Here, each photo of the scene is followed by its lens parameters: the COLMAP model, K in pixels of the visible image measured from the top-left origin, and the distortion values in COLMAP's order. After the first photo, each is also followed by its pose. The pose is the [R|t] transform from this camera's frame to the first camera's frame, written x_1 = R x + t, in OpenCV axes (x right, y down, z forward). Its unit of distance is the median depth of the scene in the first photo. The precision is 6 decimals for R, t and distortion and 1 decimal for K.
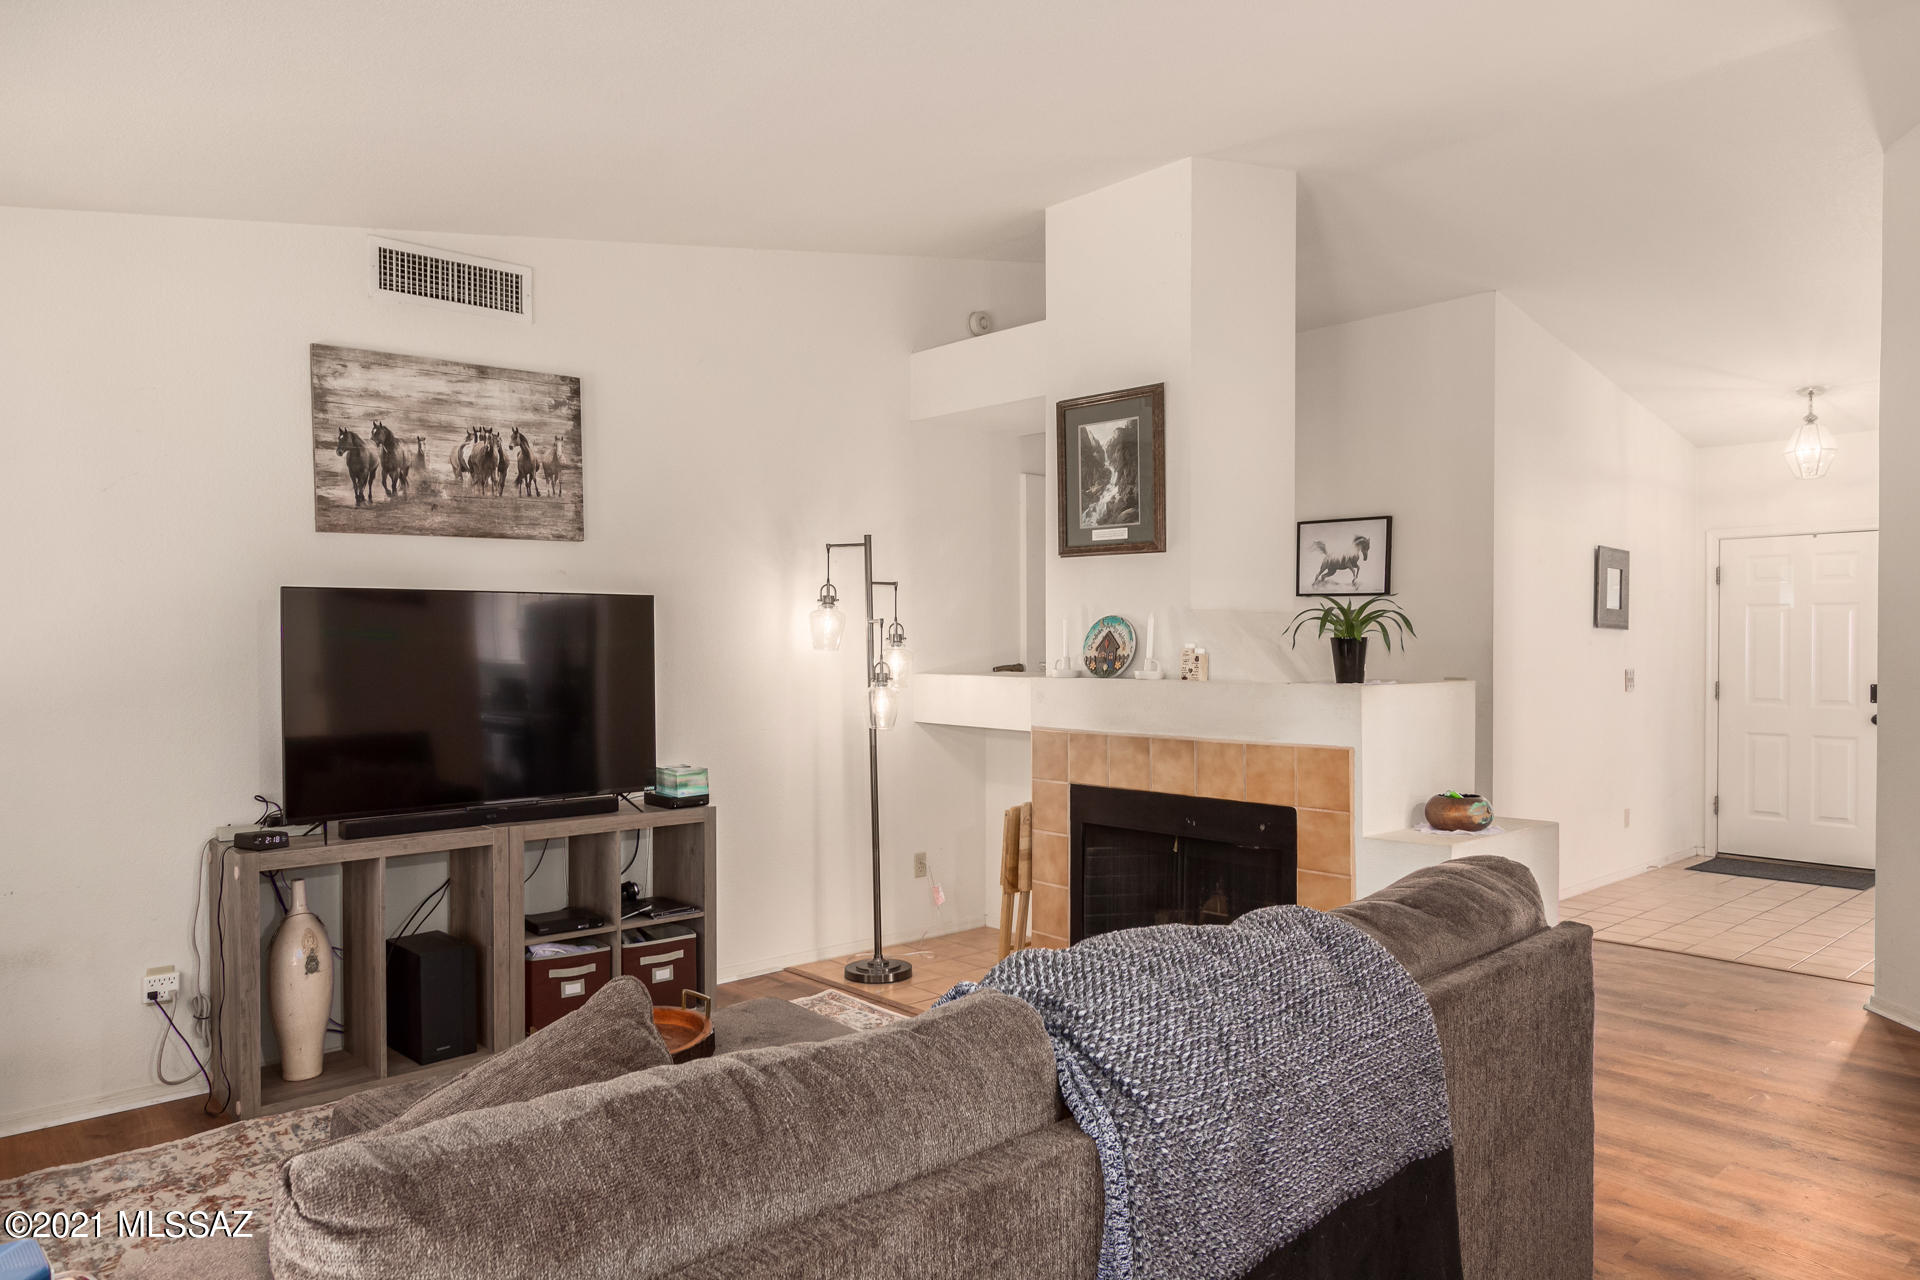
lens RADIAL K [[1249.2, 0, 964.8], [0, 1249.2, 651.8], [0, 0, 1]] dist [0.000860, -0.001887]
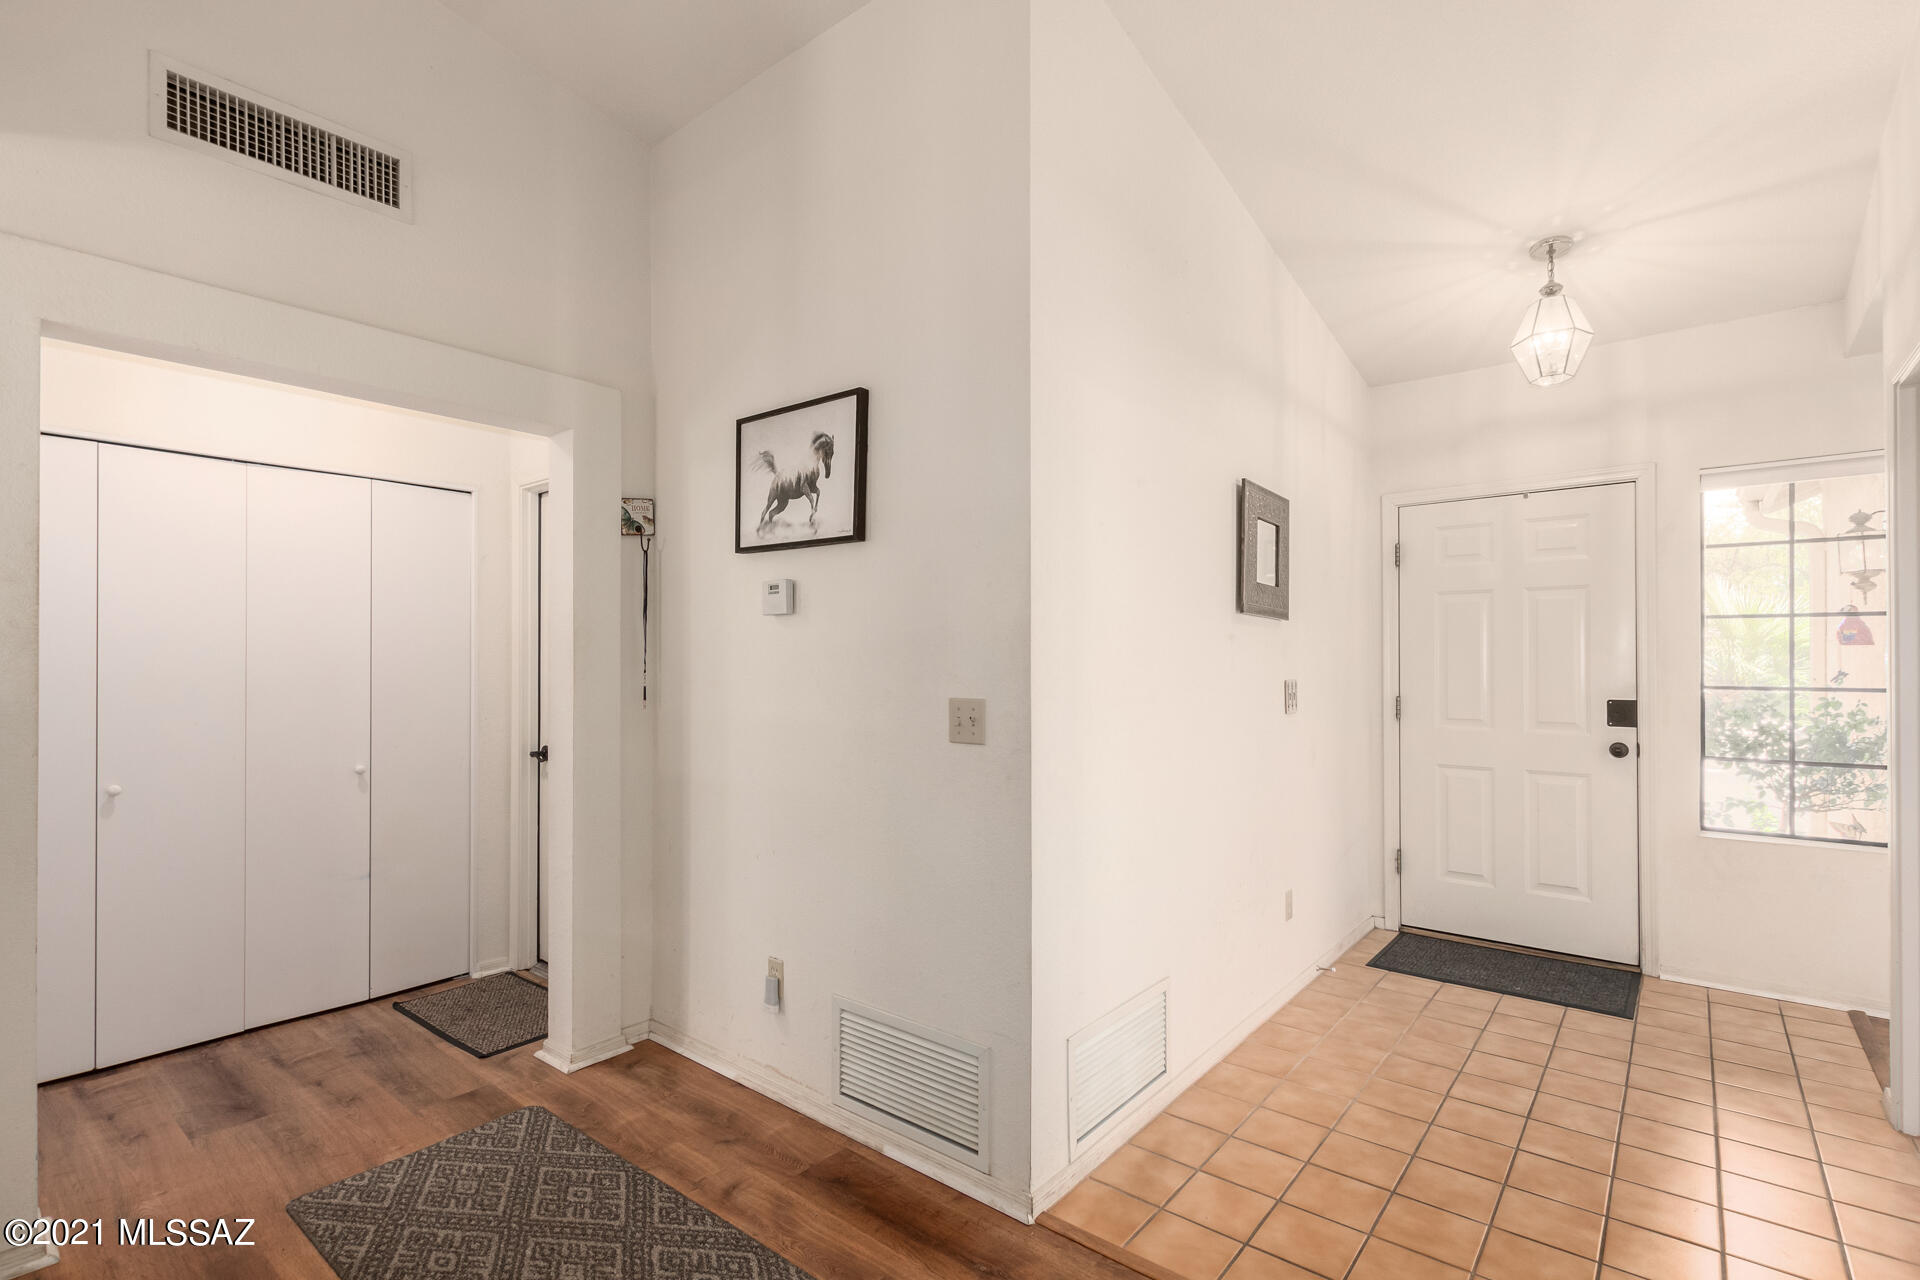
lens RADIAL K [[903.3, 0, 958.0], [0, 903.3, 646.9], [0, 0, 1]] dist [-0.001219, -0.000011]
pose [[0.989097, 0.001560, 0.147259, 0.304985], [0.001814, 0.999739, -0.022774, 0.007449], [-0.147256, 0.022793, 0.988836, 0.586138]]
